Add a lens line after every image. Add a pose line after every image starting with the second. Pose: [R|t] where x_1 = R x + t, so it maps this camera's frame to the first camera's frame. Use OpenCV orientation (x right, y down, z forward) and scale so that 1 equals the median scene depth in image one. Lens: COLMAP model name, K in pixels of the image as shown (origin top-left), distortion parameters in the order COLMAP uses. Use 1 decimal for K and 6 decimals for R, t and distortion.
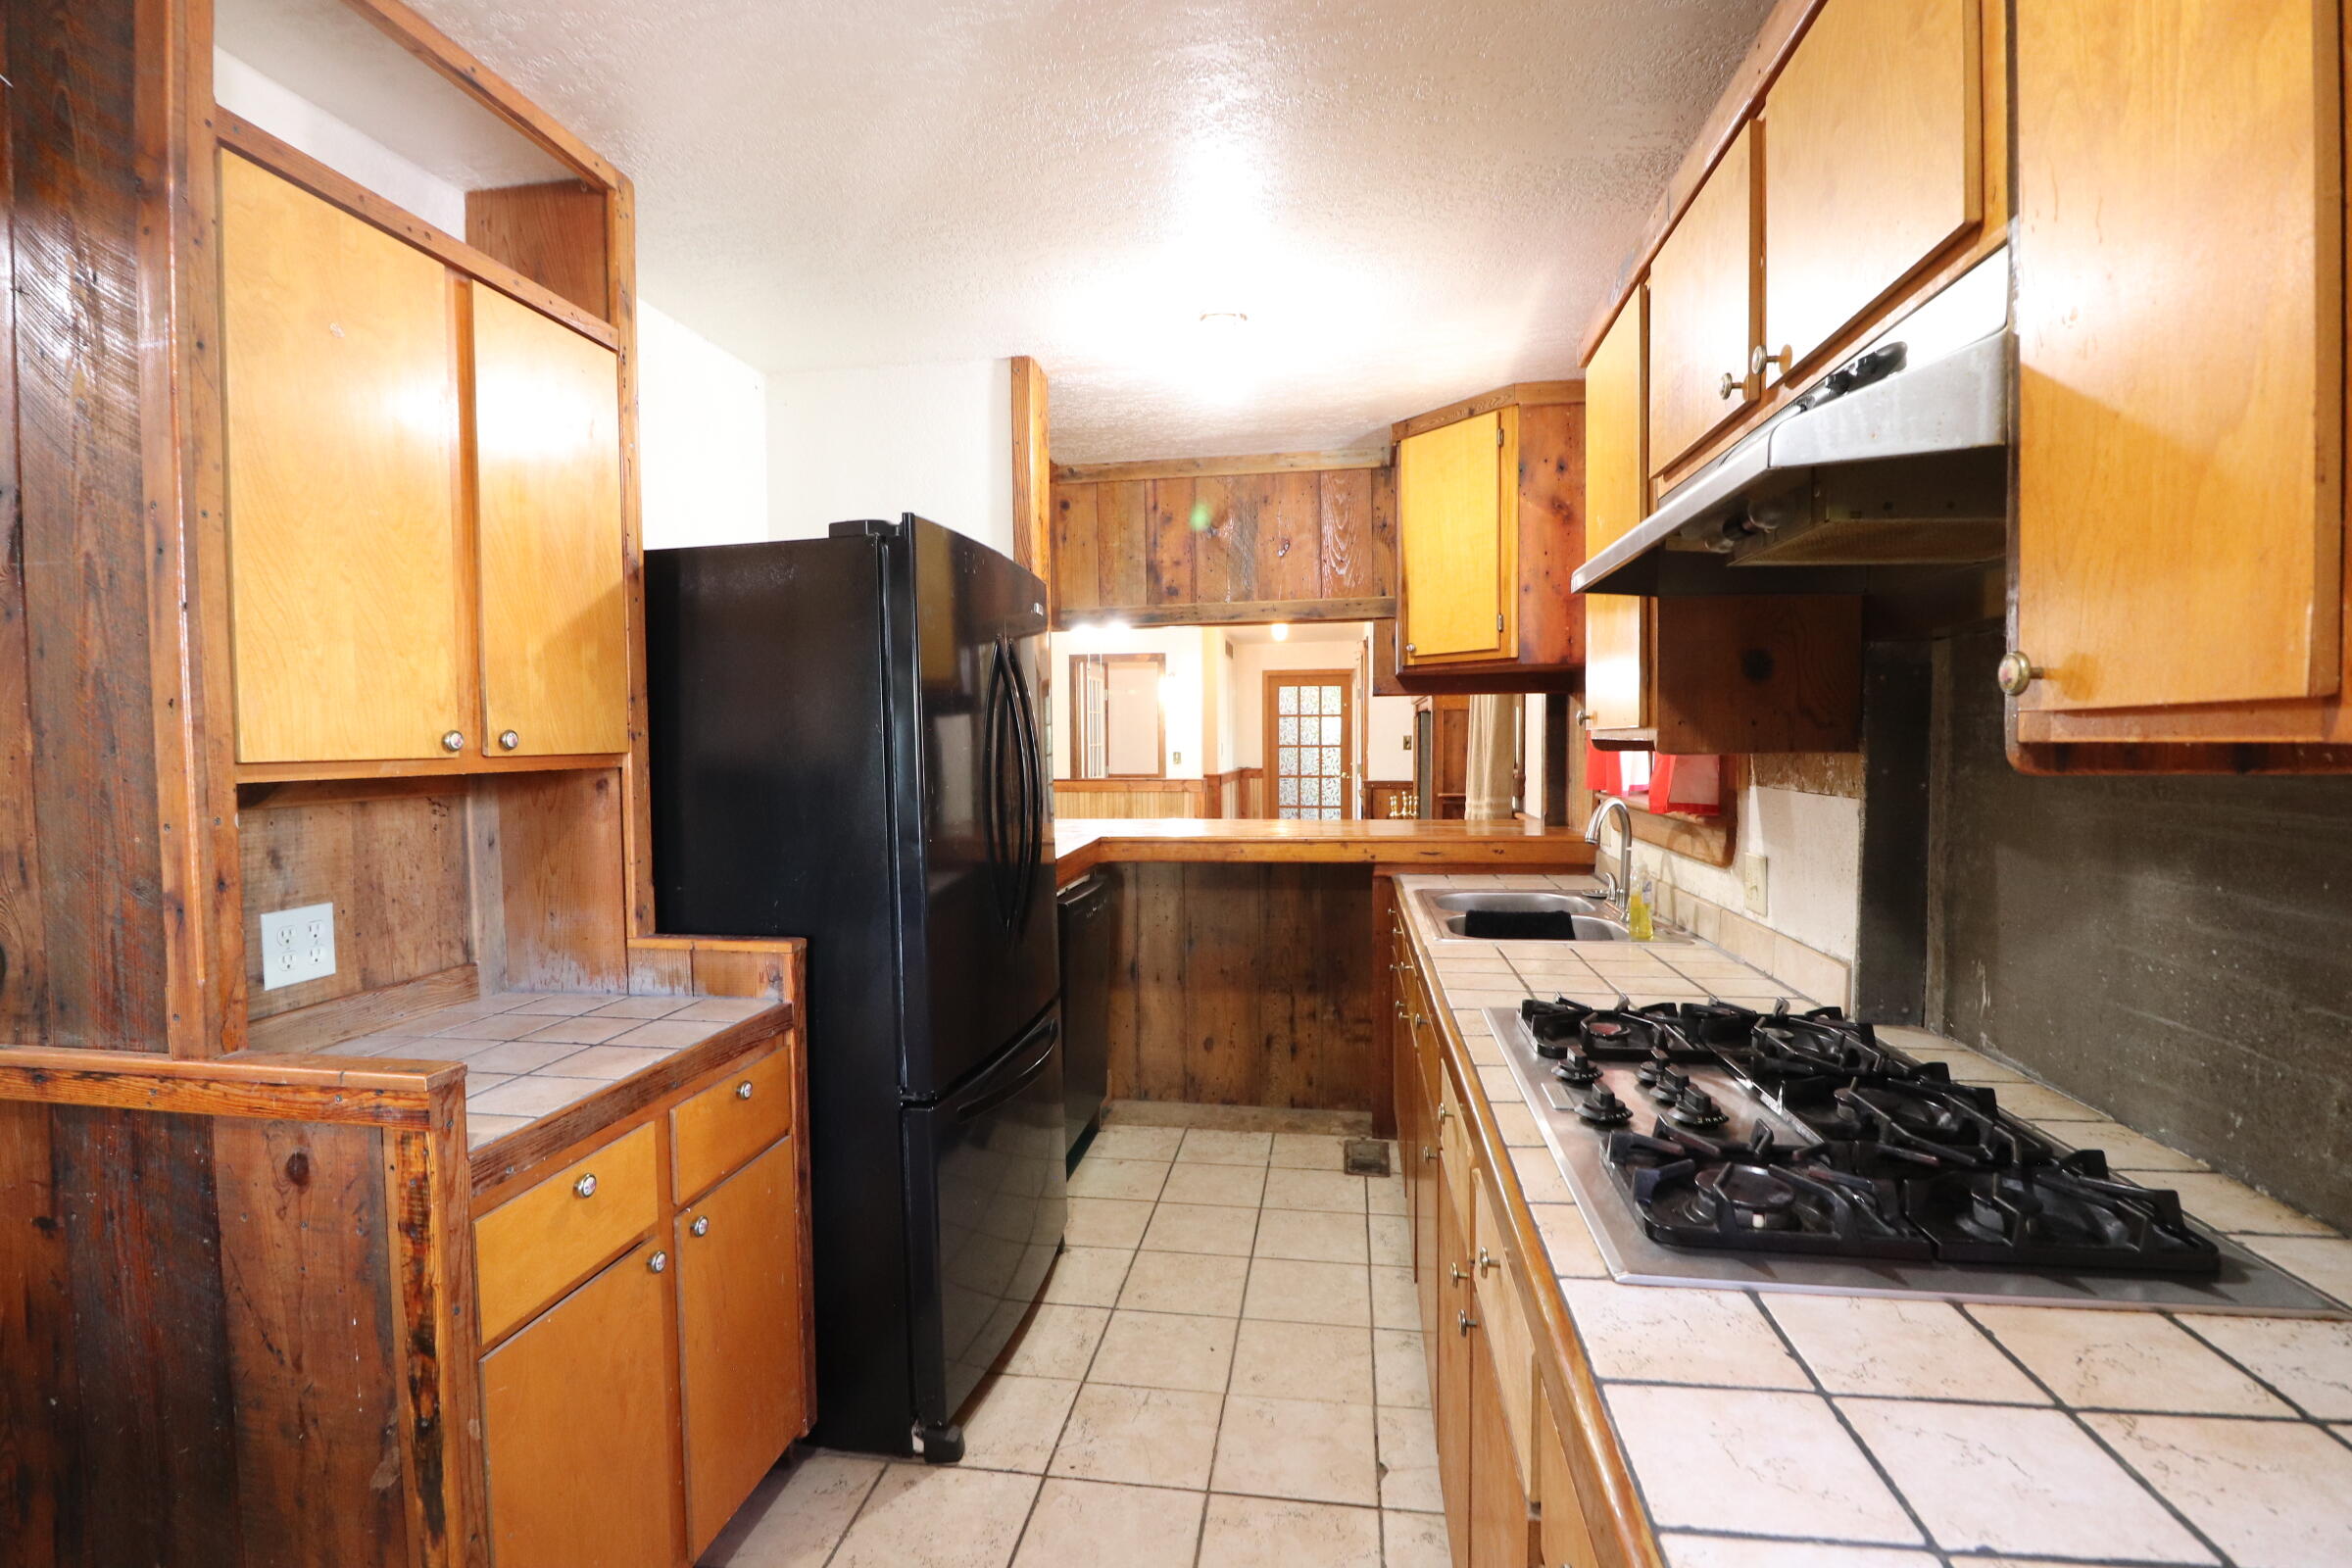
lens RADIAL K [[1091.1, 0, 1165.7], [0, 1091.1, 776.2], [0, 0, 1]] dist [-0.006759, -0.009629]
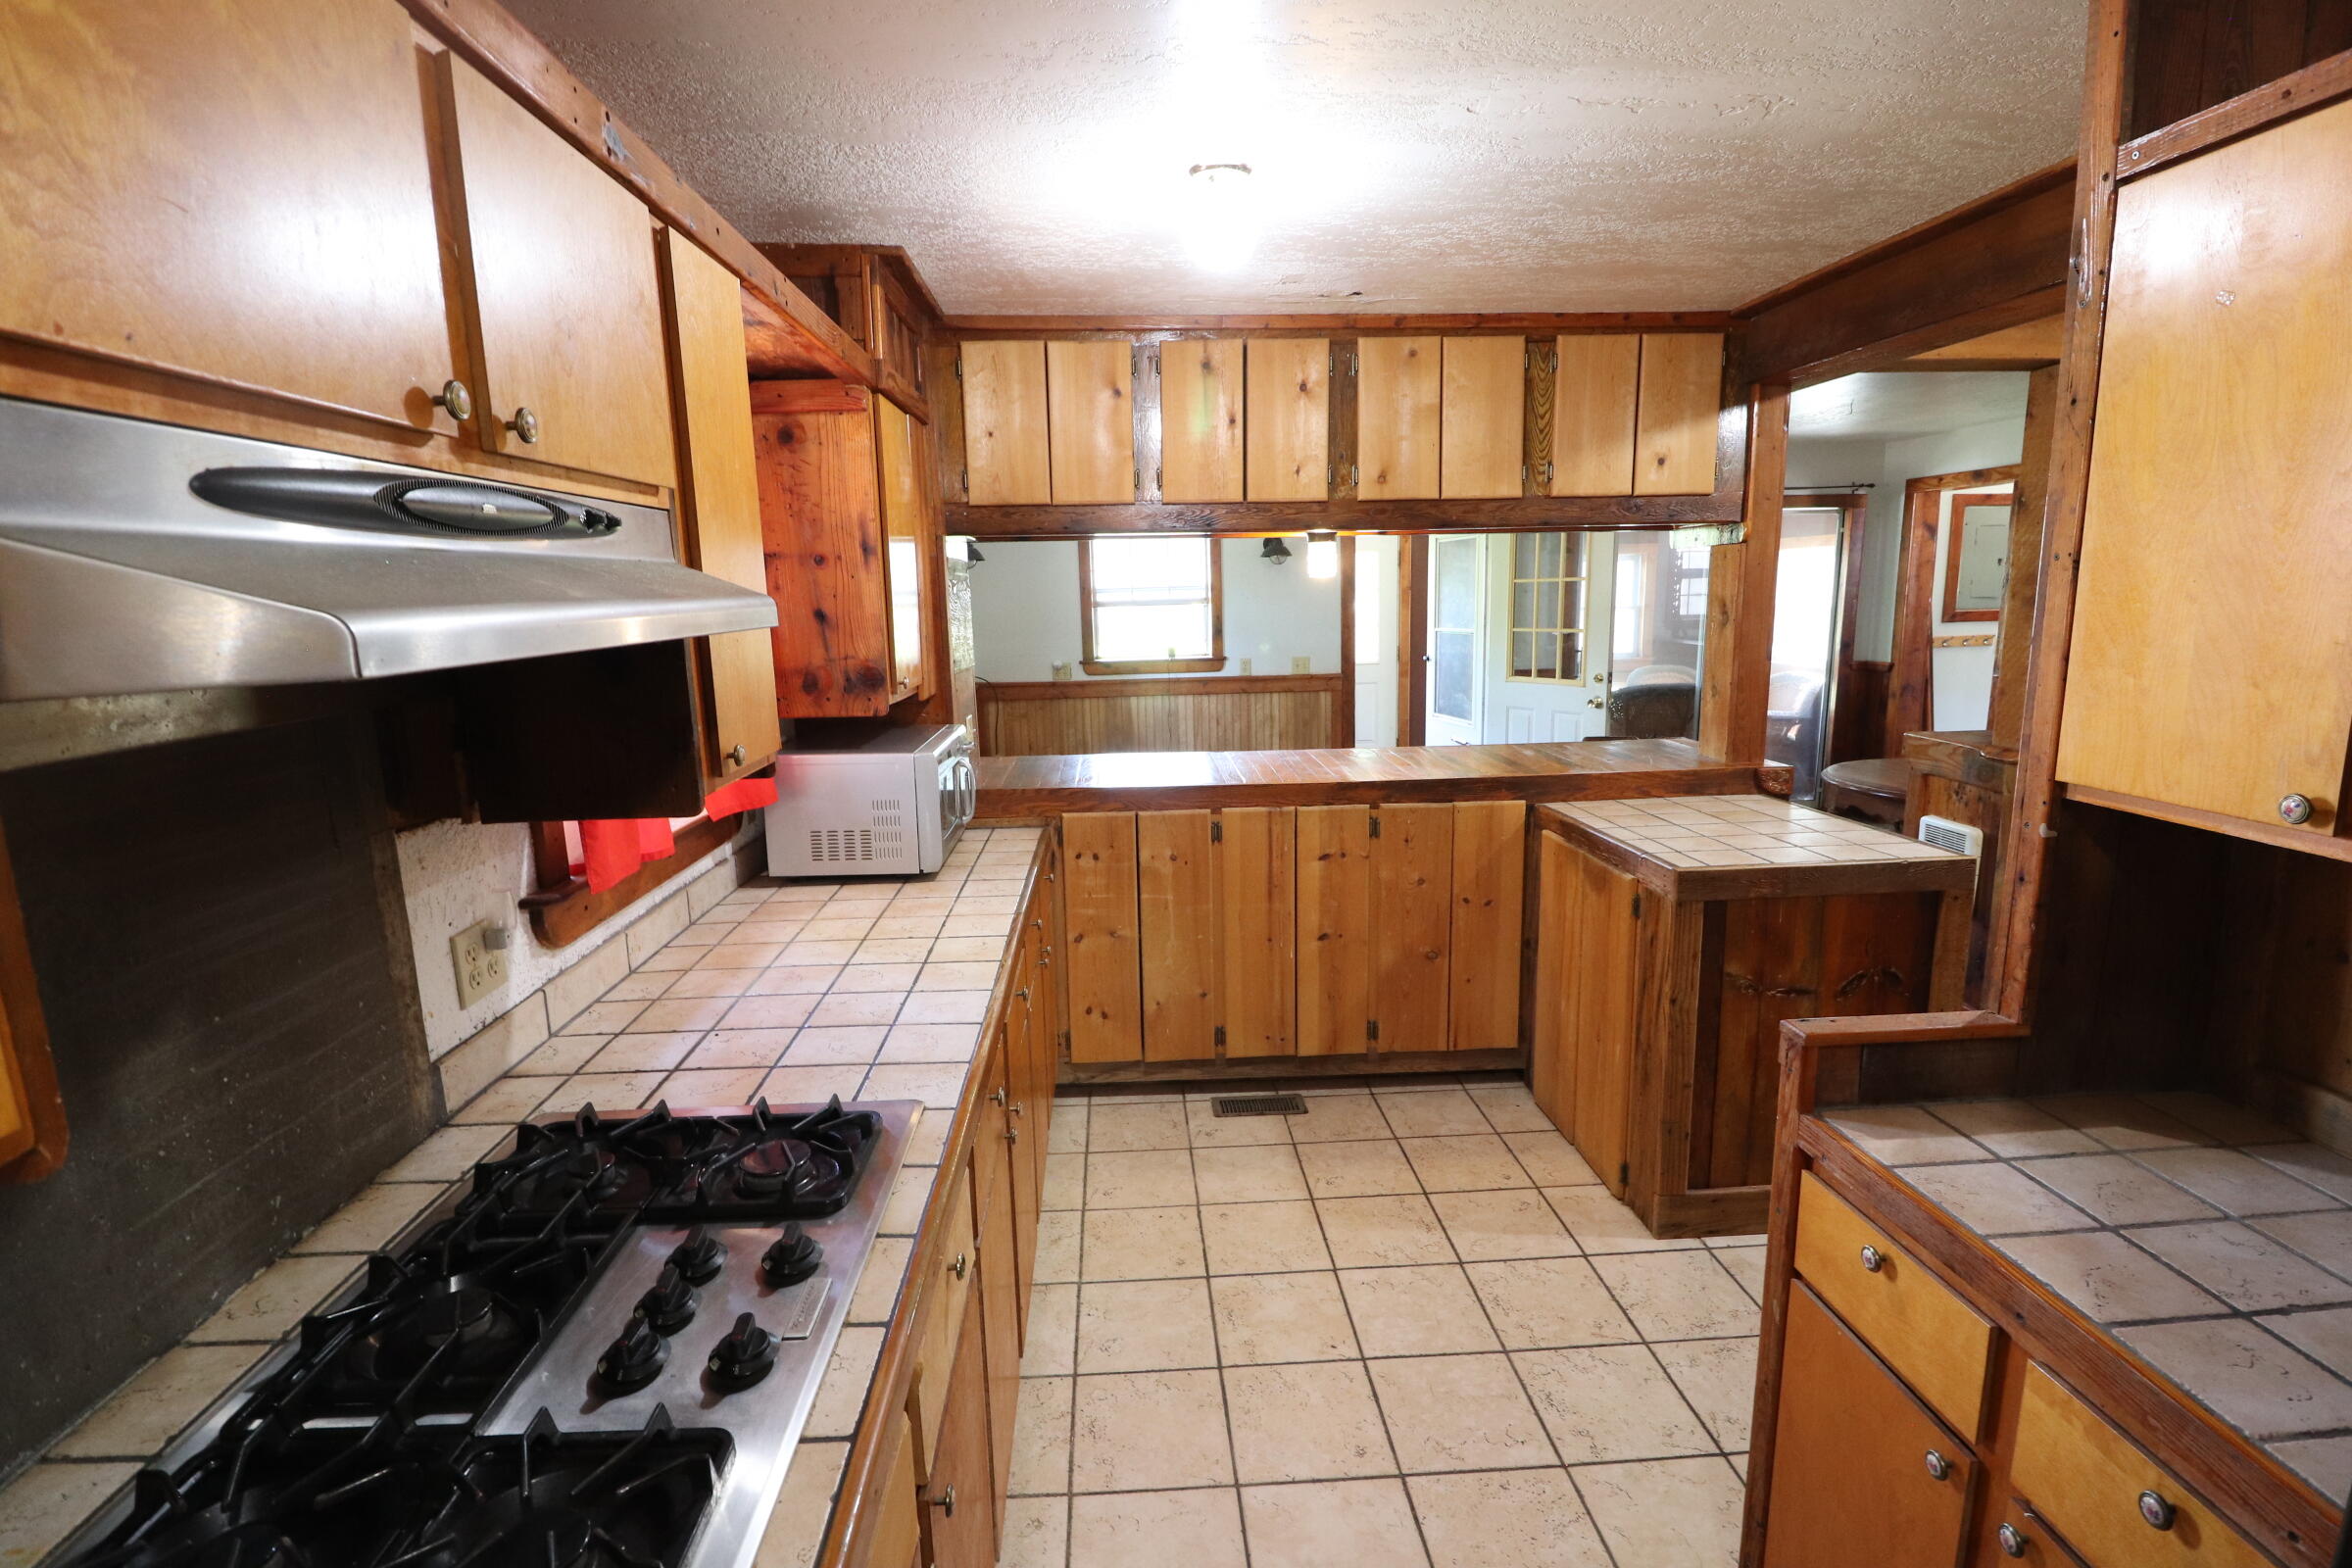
lens RADIAL K [[1091.1, 0, 1170.6], [0, 1091.1, 785.6], [0, 0, 1]] dist [-0.006759, -0.009629]
pose [[-0.976061, 0.074177, -0.204456, 0.023413], [0.029596, 0.976599, 0.213024, -0.026419], [0.215473, 0.201873, -0.955415, 0.181734]]
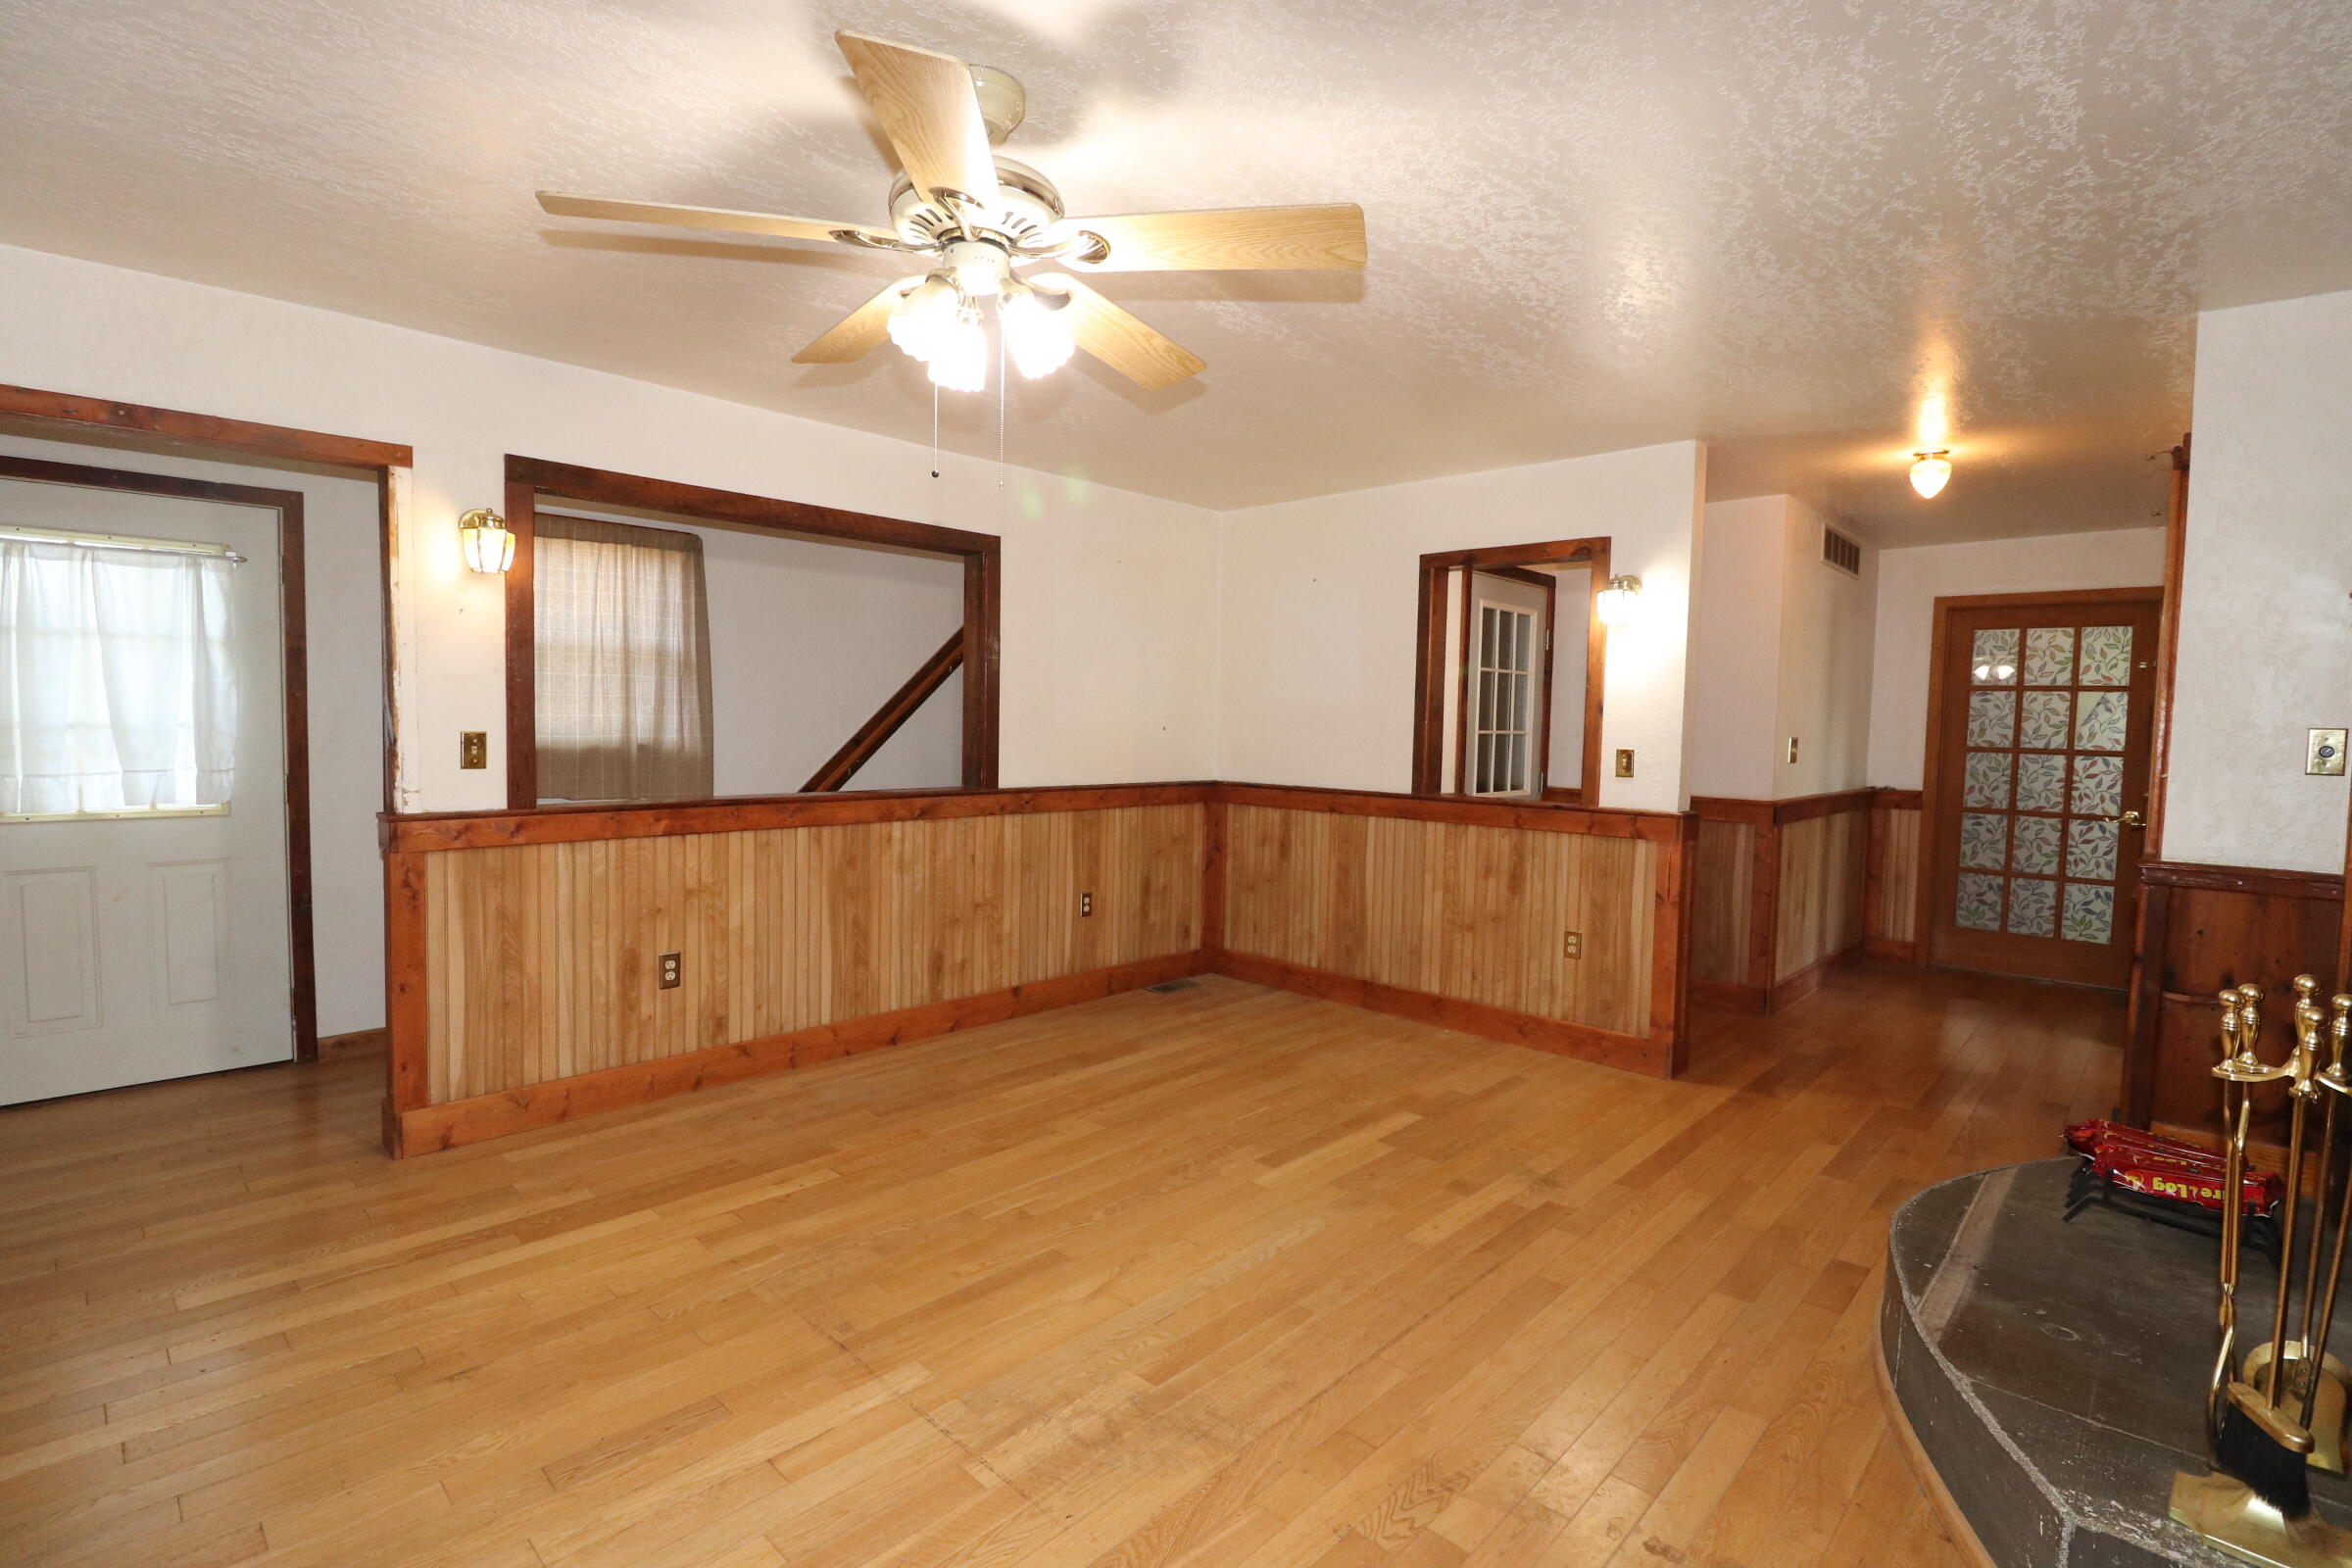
lens RADIAL K [[1091.1, 0, 1159.9], [0, 1091.1, 782.3], [0, 0, 1]] dist [-0.006759, -0.009629]
pose [[0.822088, 0.057712, -0.566428, 0.083369], [-0.047398, 0.998333, 0.032927, -0.011208], [0.567385, -0.000221, 0.823453, 0.387116]]
